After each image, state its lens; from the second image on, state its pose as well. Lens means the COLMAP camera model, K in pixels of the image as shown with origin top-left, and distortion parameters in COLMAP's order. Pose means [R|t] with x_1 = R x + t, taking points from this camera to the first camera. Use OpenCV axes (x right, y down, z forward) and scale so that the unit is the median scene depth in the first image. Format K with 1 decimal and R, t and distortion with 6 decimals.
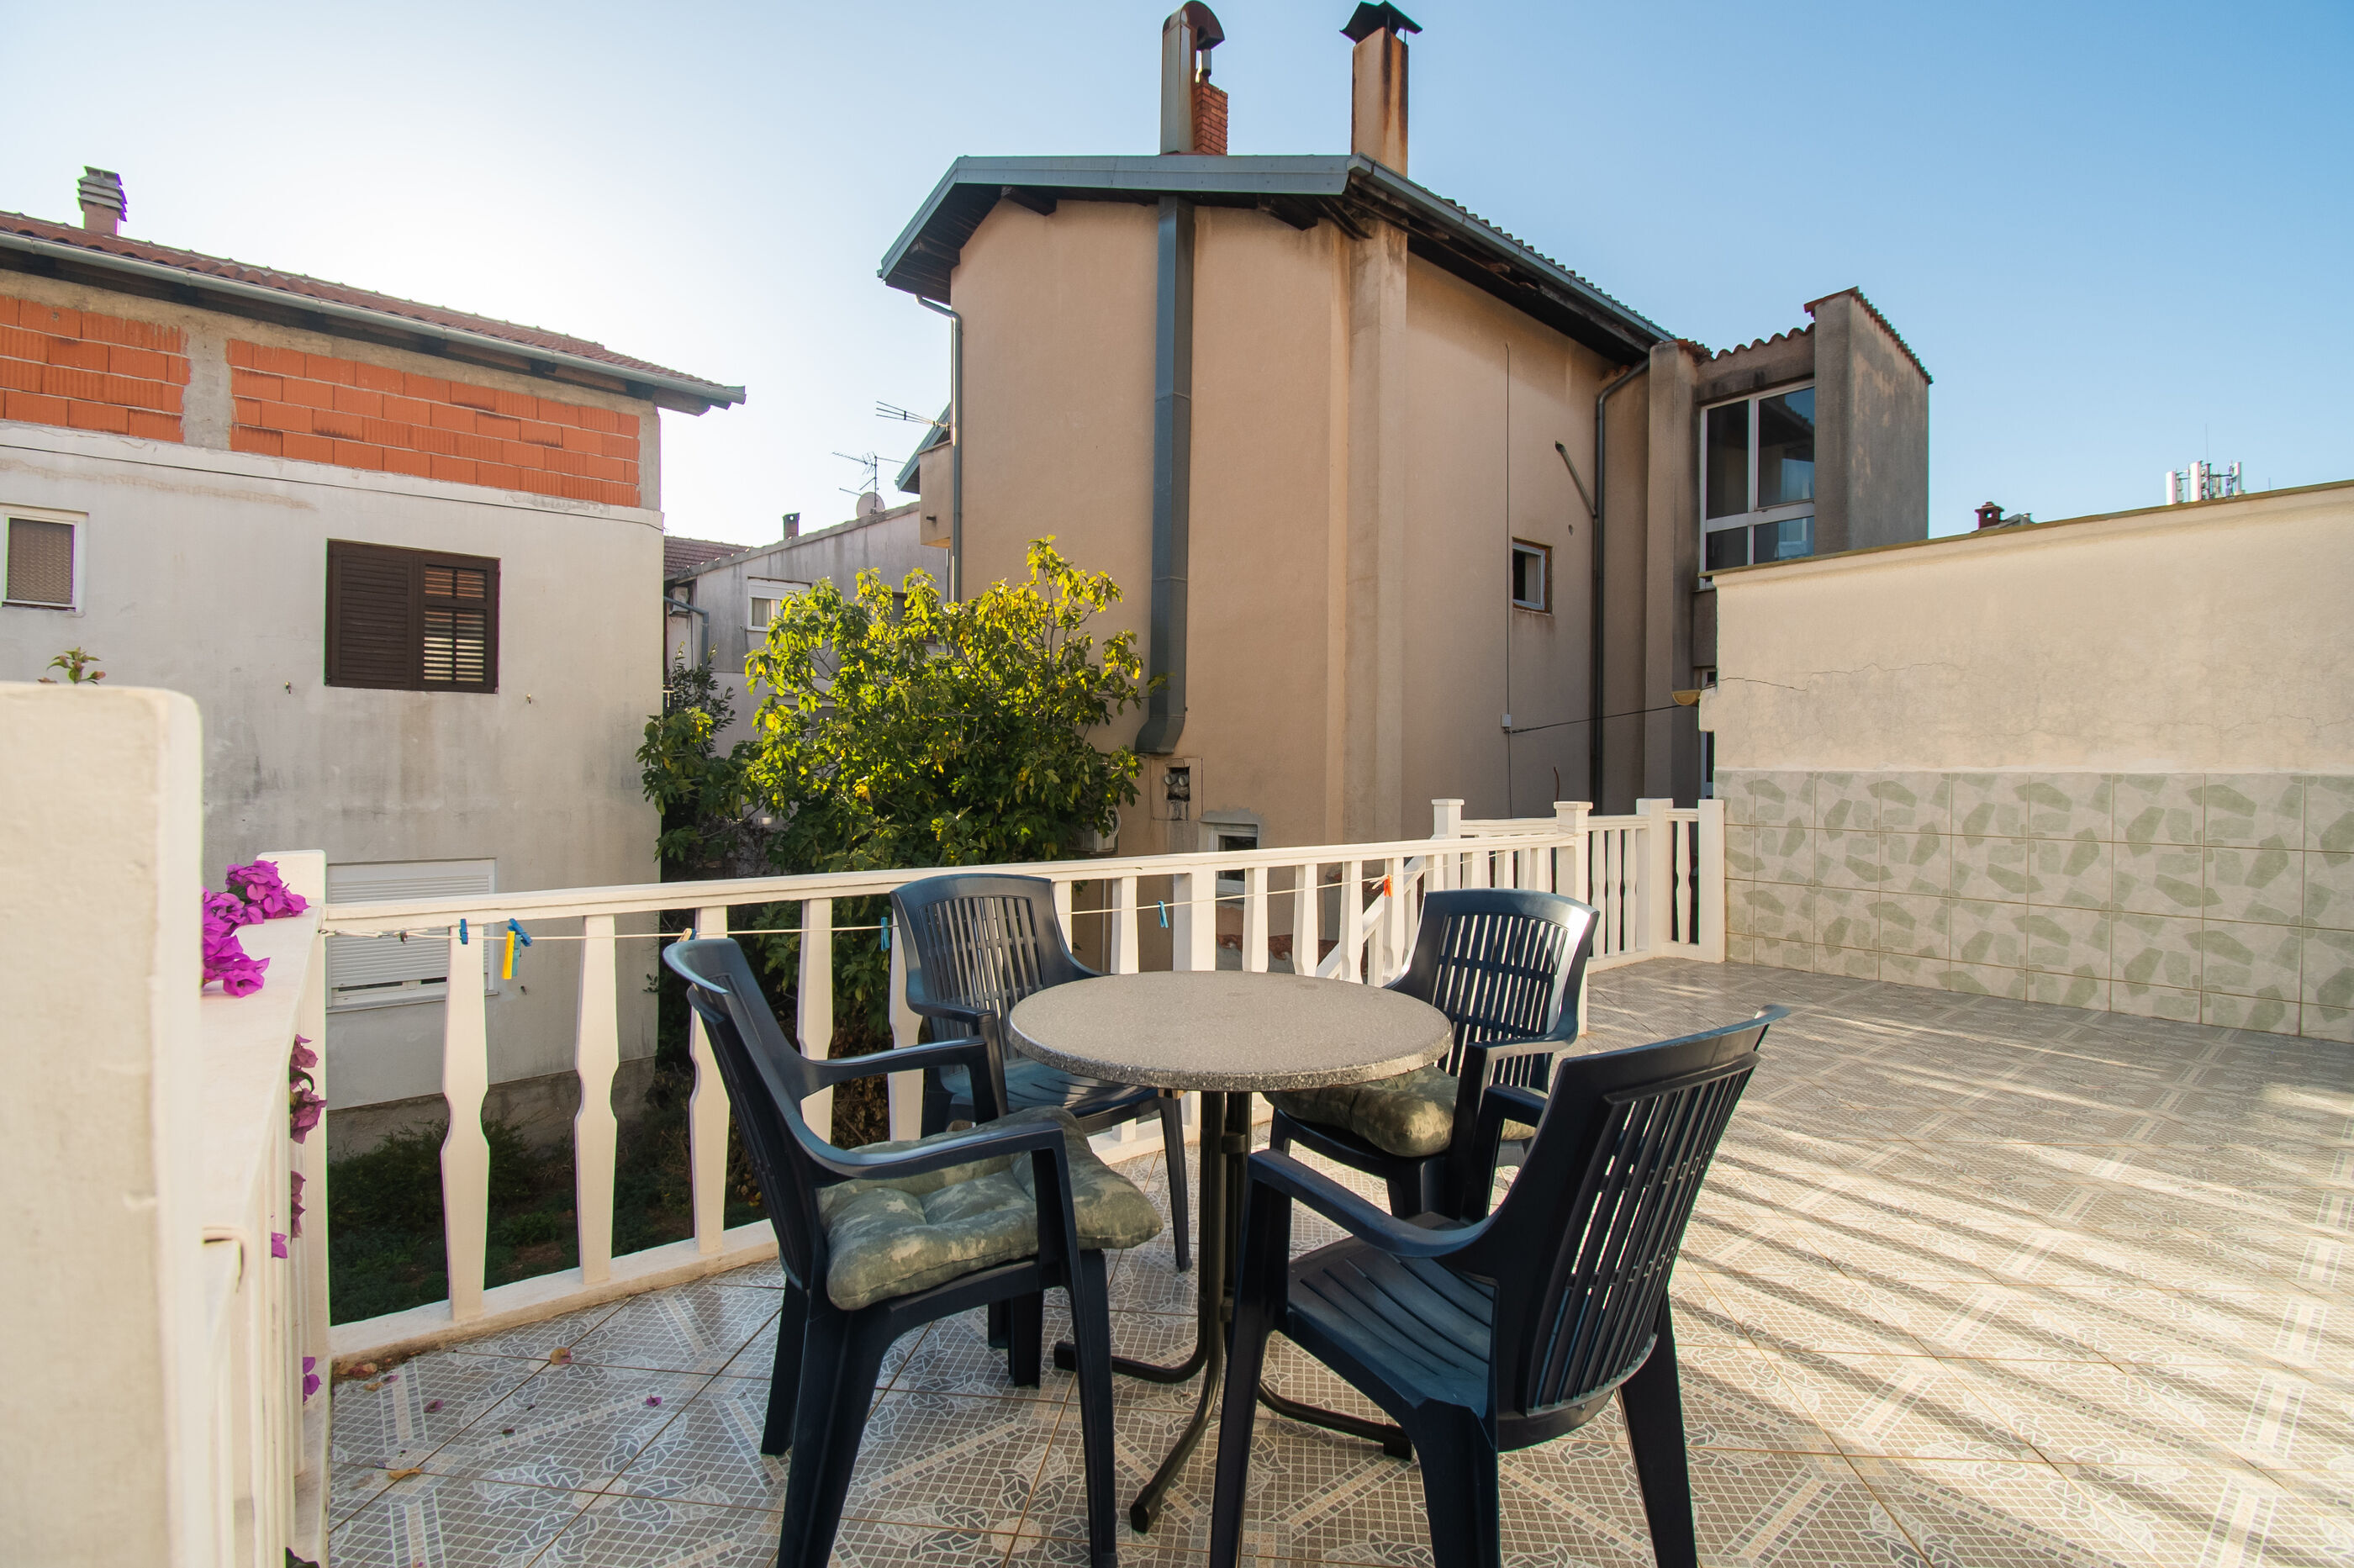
lens RADIAL K [[1049.1, 0, 1184.3], [0, 1049.1, 775.9], [0, 0, 1]] dist [0.007349, -0.016327]
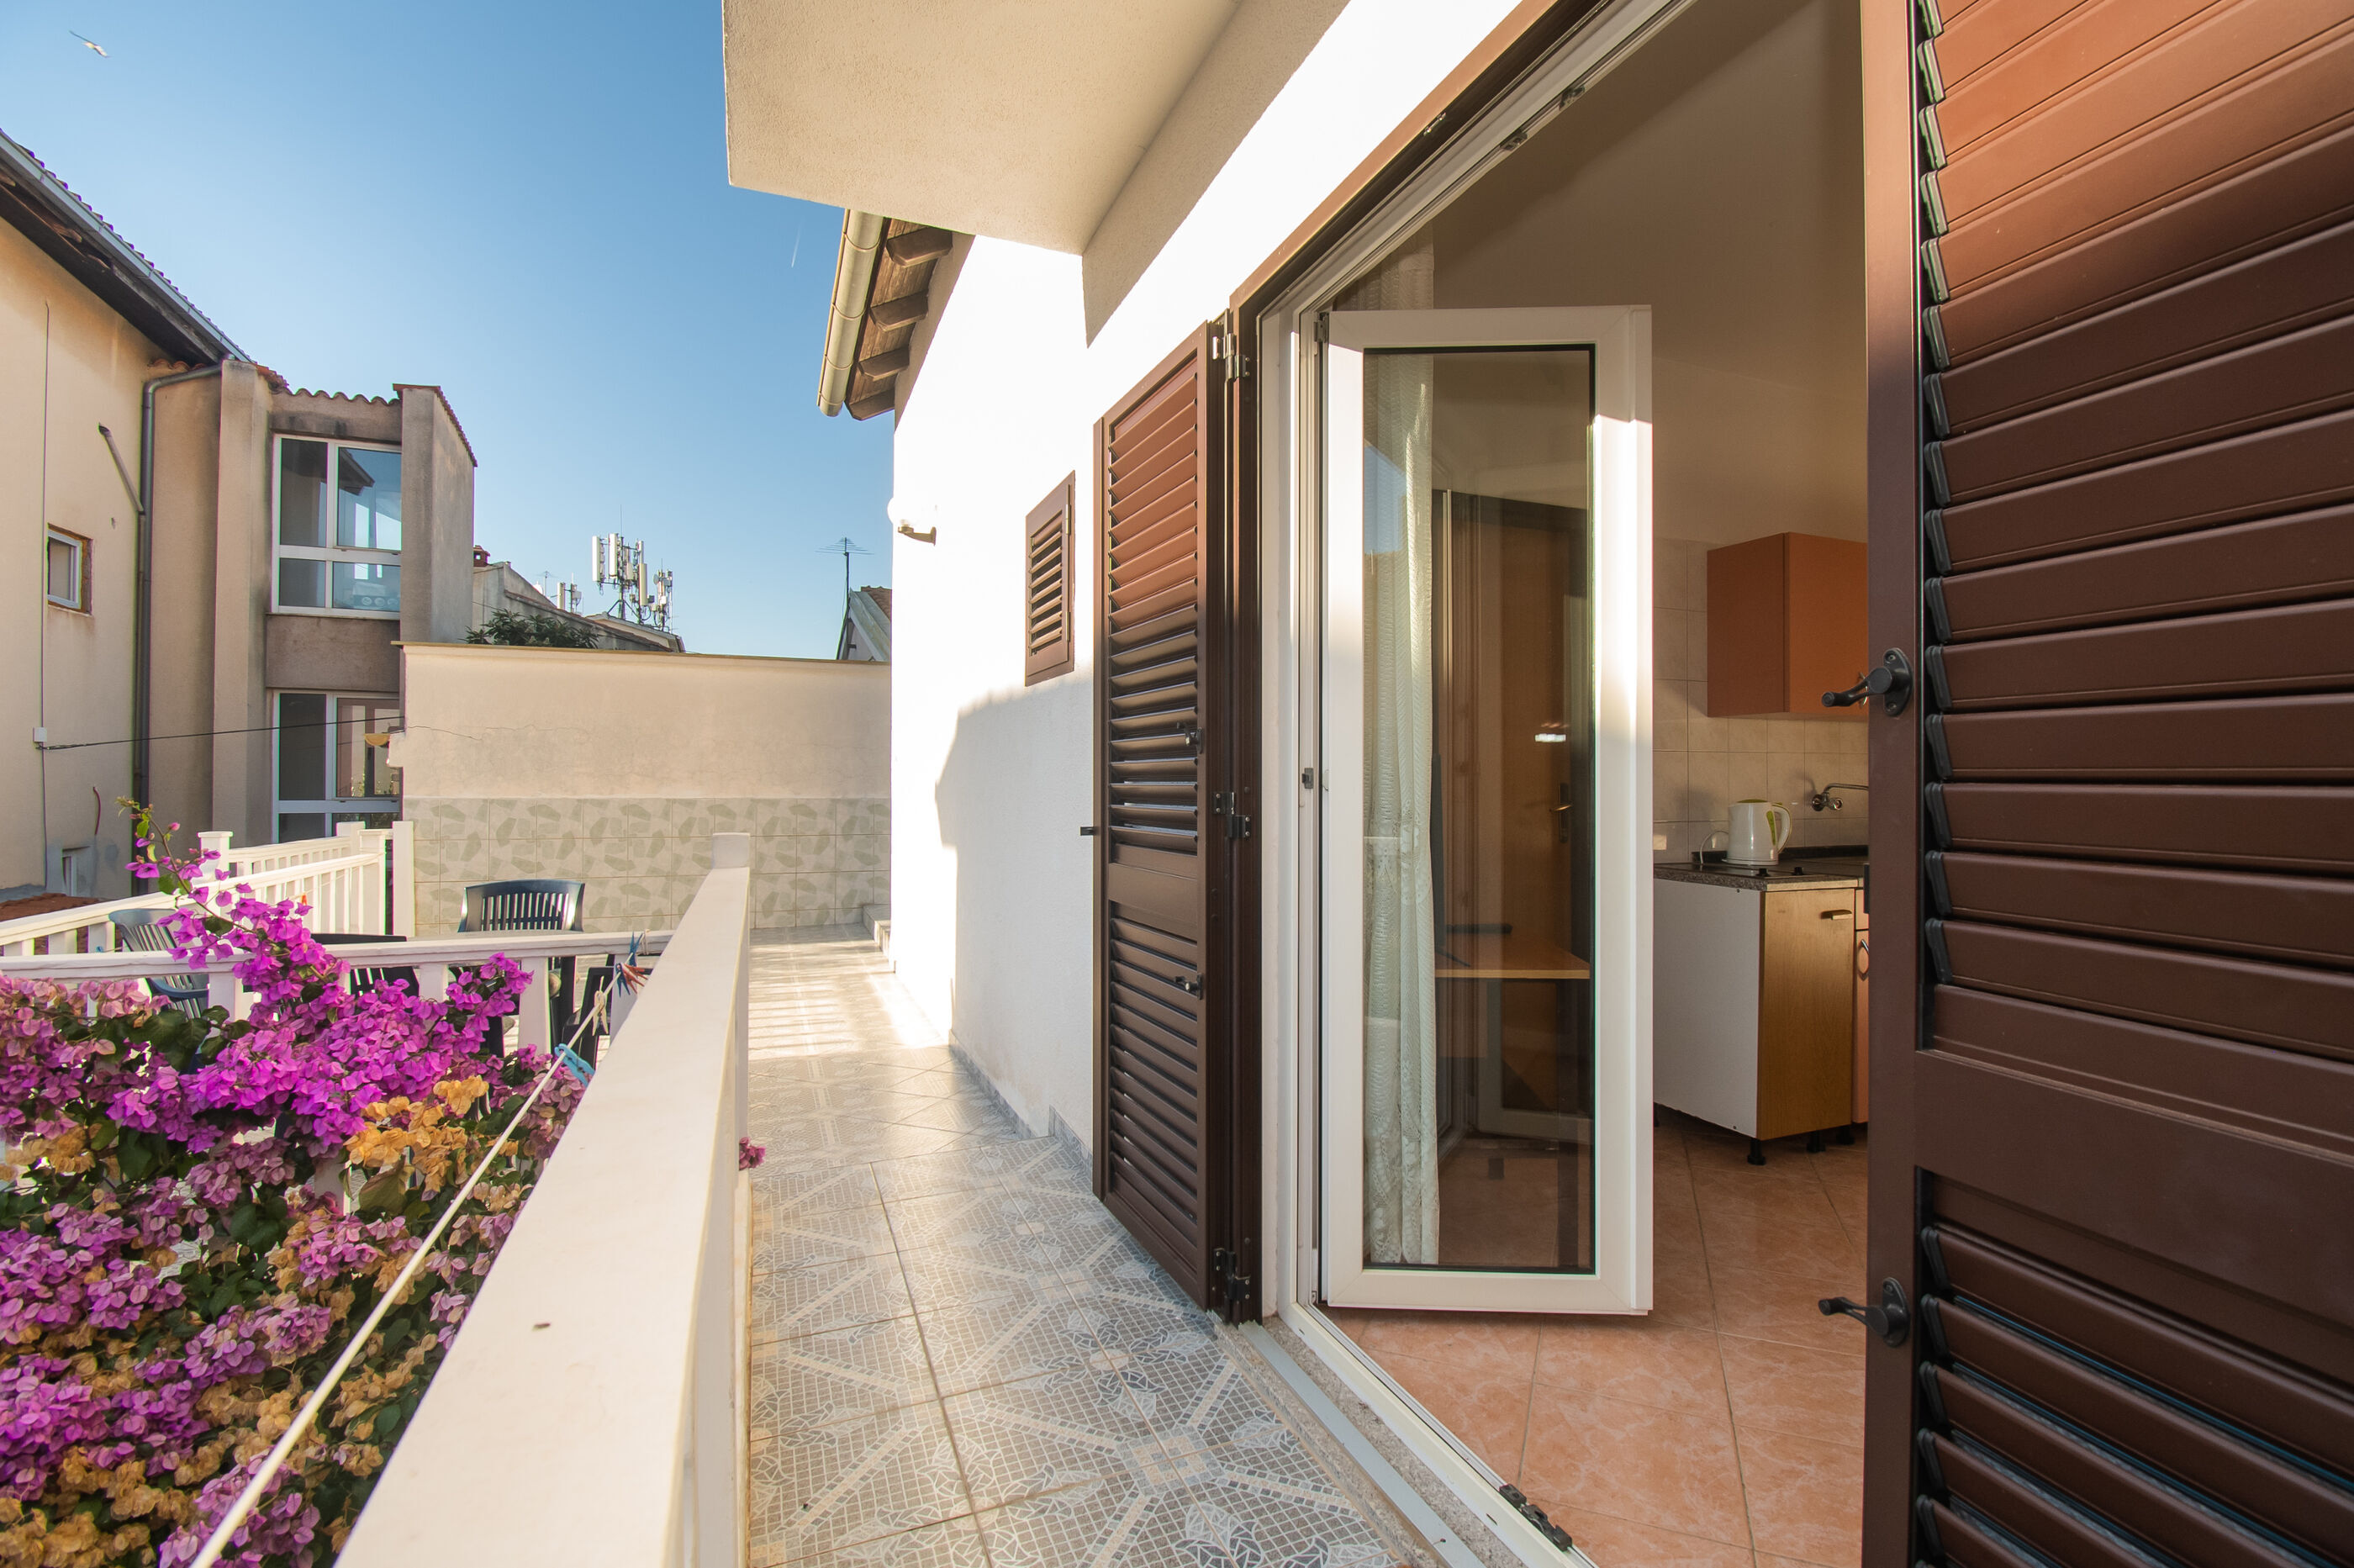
lens RADIAL K [[1049.1, 0, 1184.3], [0, 1049.1, 775.9], [0, 0, 1]] dist [0.007349, -0.016327]
pose [[0.285898, -0.000715, 0.958260, -0.281233], [0.003469, 0.999994, -0.000289, -0.018276], [-0.958254, 0.003407, 0.285899, -0.169959]]
